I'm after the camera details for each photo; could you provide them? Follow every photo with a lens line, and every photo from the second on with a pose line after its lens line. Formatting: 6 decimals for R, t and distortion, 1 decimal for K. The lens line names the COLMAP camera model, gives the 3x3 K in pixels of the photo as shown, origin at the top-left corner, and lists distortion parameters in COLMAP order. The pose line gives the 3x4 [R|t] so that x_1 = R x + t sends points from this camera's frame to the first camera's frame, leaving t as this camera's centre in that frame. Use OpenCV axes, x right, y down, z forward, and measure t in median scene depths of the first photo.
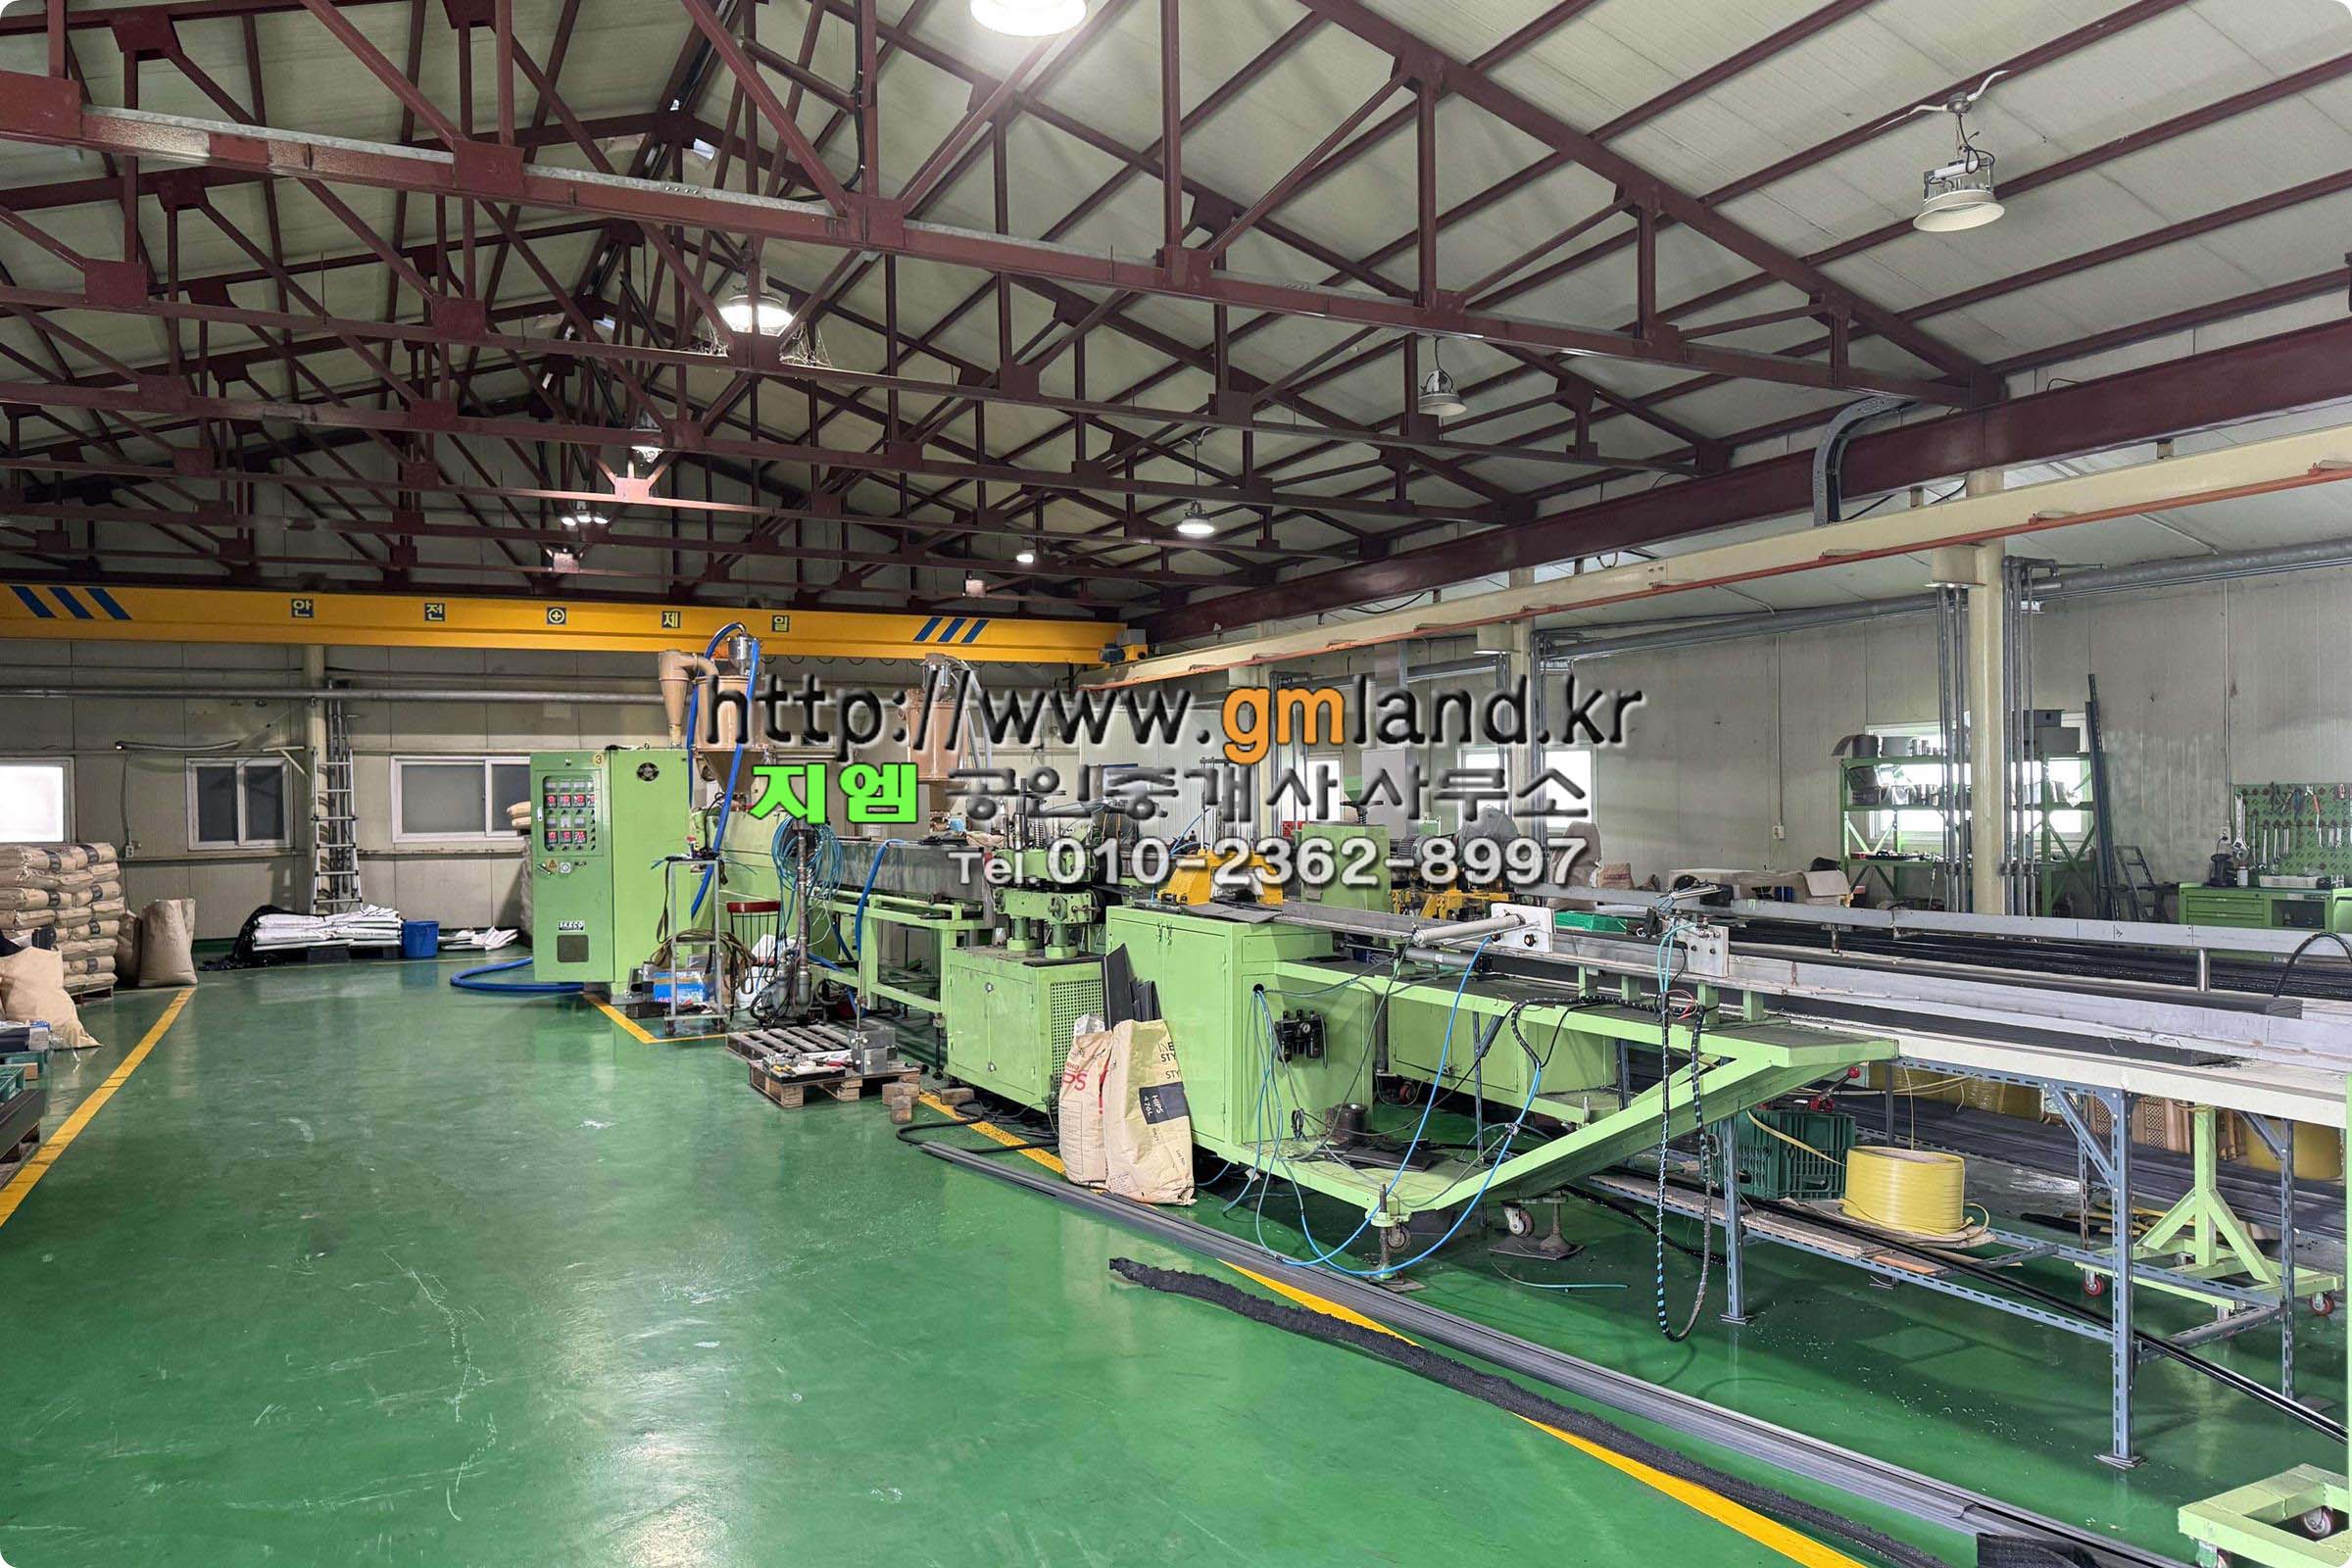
lens RADIAL K [[1610.4, 0, 1176.0], [0, 1610.4, 784.0], [0, 0, 1]] dist [0.081992, -0.076208]
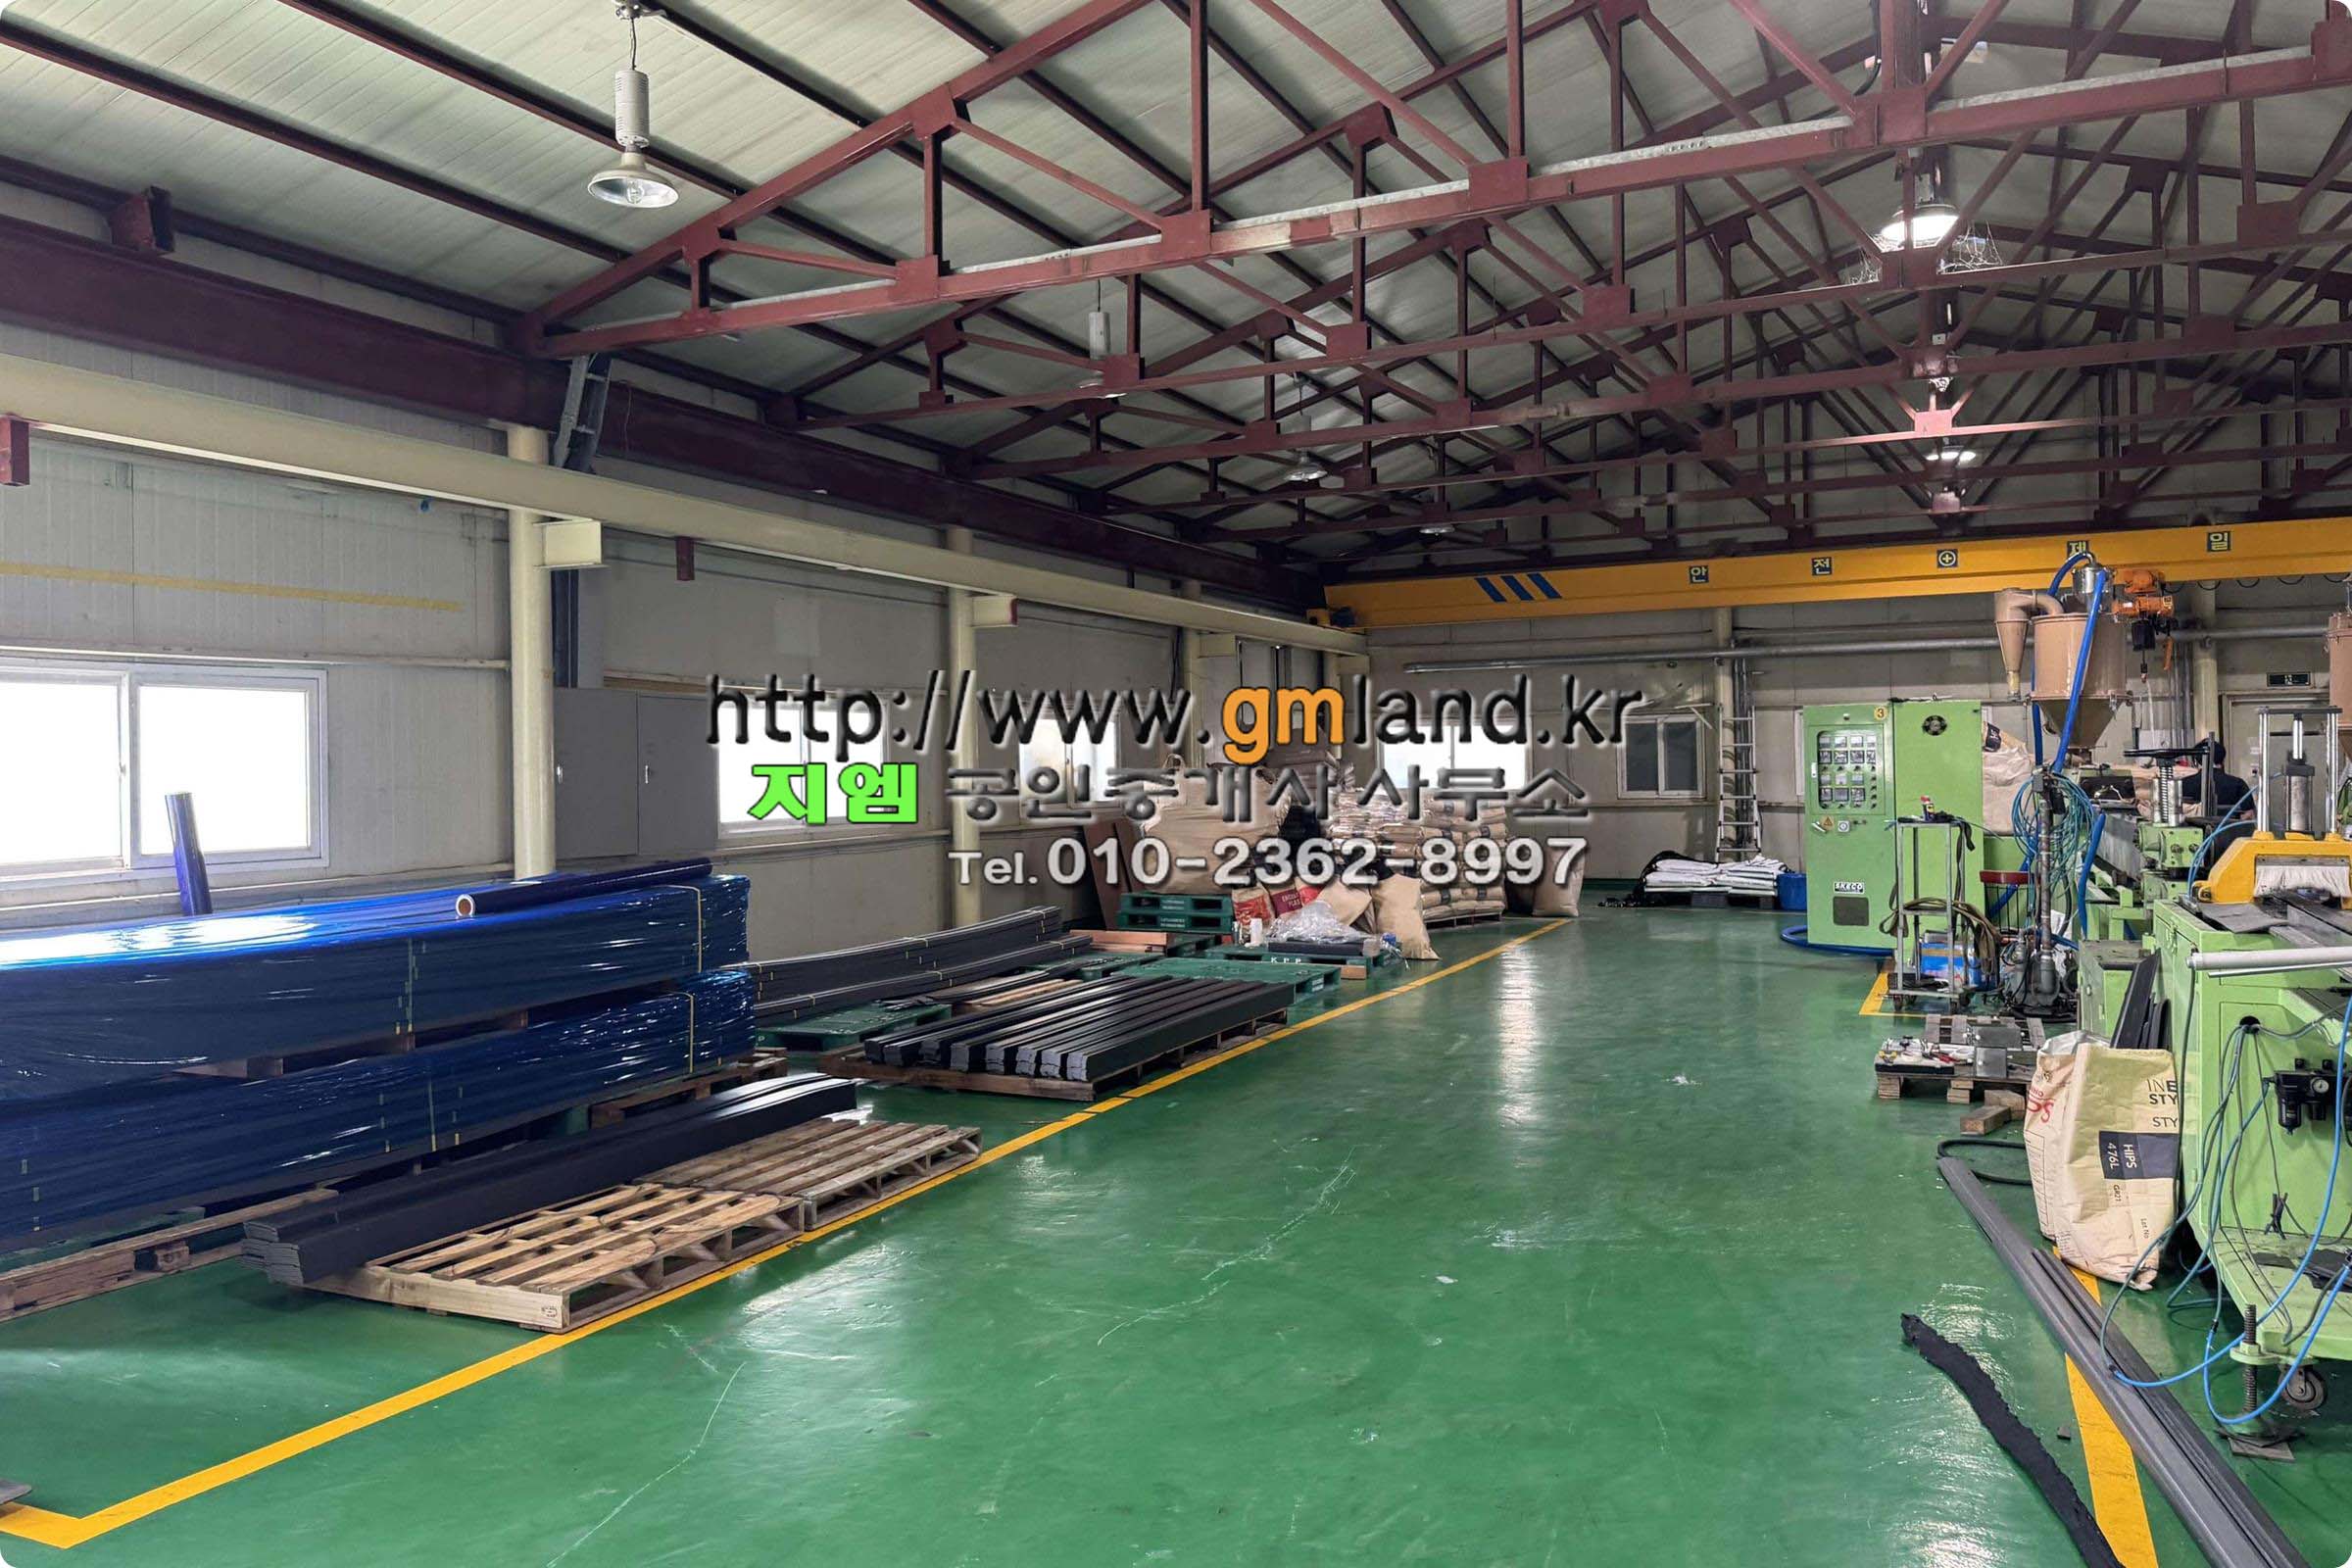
lens RADIAL K [[1697.3, 0, 1176.2], [0, 1697.3, 712.3], [0, 0, 1]] dist [-0.008869, -0.009279]
pose [[0.614429, -0.017780, -0.788772, 0.139953], [0.008561, 0.999837, -0.015868, -0.002847], [0.788926, 0.002997, 0.614481, 0.053176]]
